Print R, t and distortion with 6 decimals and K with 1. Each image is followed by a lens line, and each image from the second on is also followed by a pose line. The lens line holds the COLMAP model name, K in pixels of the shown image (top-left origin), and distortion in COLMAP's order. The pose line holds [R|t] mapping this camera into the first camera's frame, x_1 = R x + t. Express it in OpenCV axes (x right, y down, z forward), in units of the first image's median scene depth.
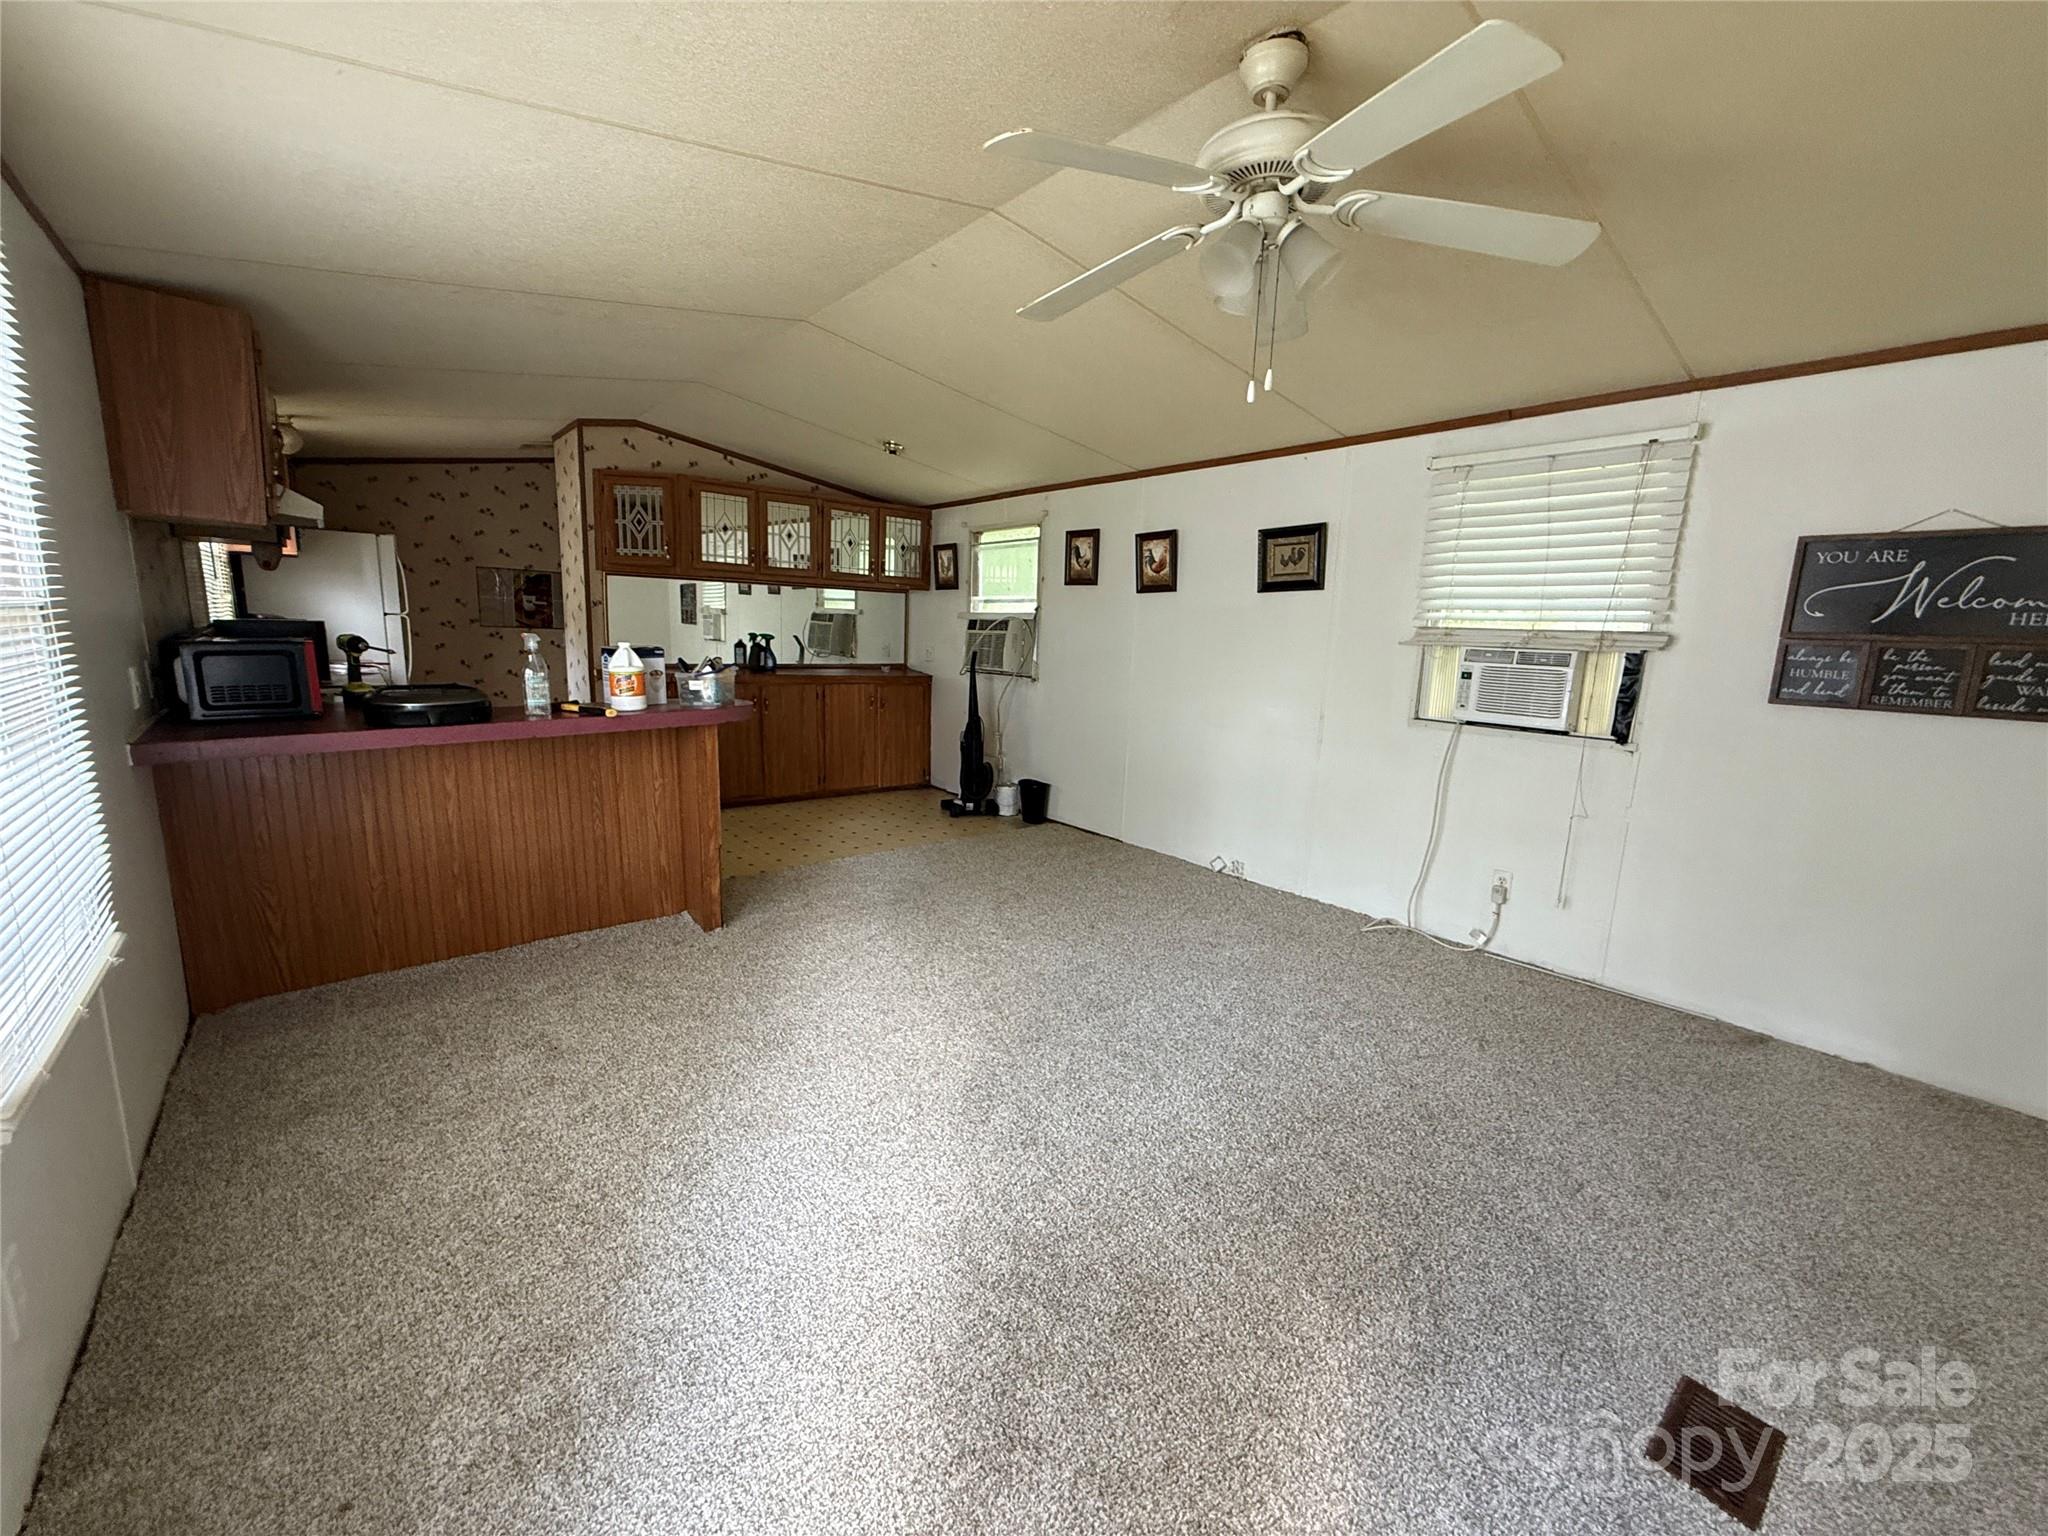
lens RADIAL K [[822.4, 0, 1024.3], [0, 822.4, 775.5], [0, 0, 1]] dist [0.001142, 0.000024]
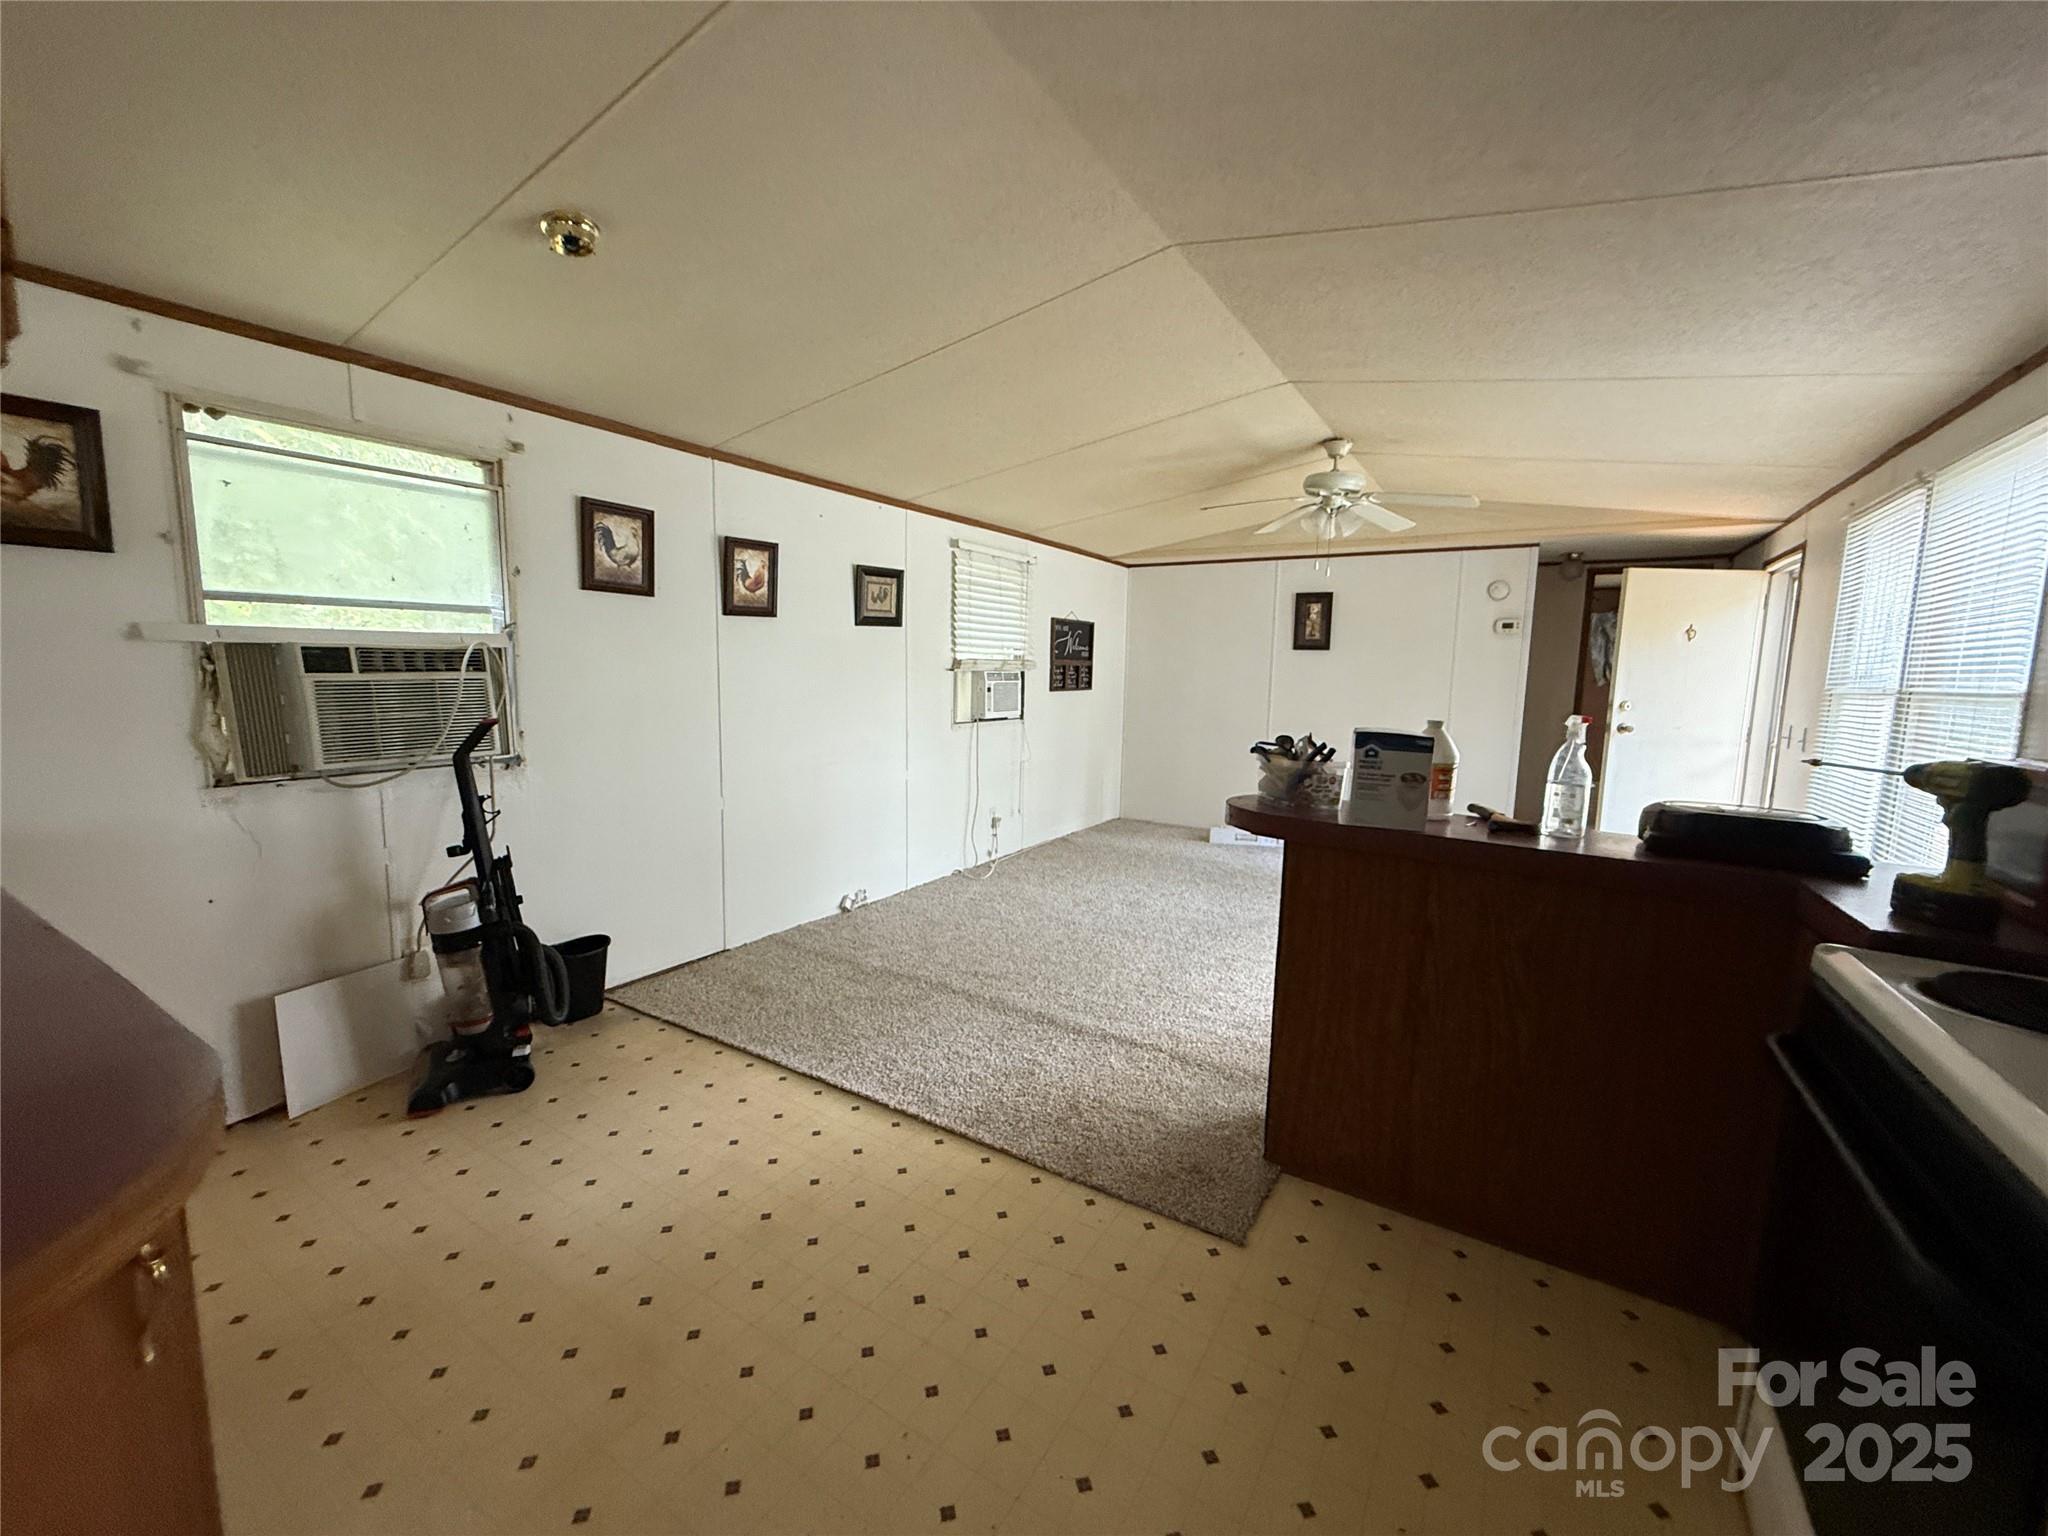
lens RADIAL K [[822.4, 0, 1025.6], [0, 822.4, 762.5], [0, 0, 1]] dist [0.001142, 0.000024]
pose [[-0.310777, -0.163741, 0.936273, -0.683428], [0.127985, 0.968870, 0.211923, -0.222564], [-0.941827, 0.185689, -0.280146, 1.008352]]
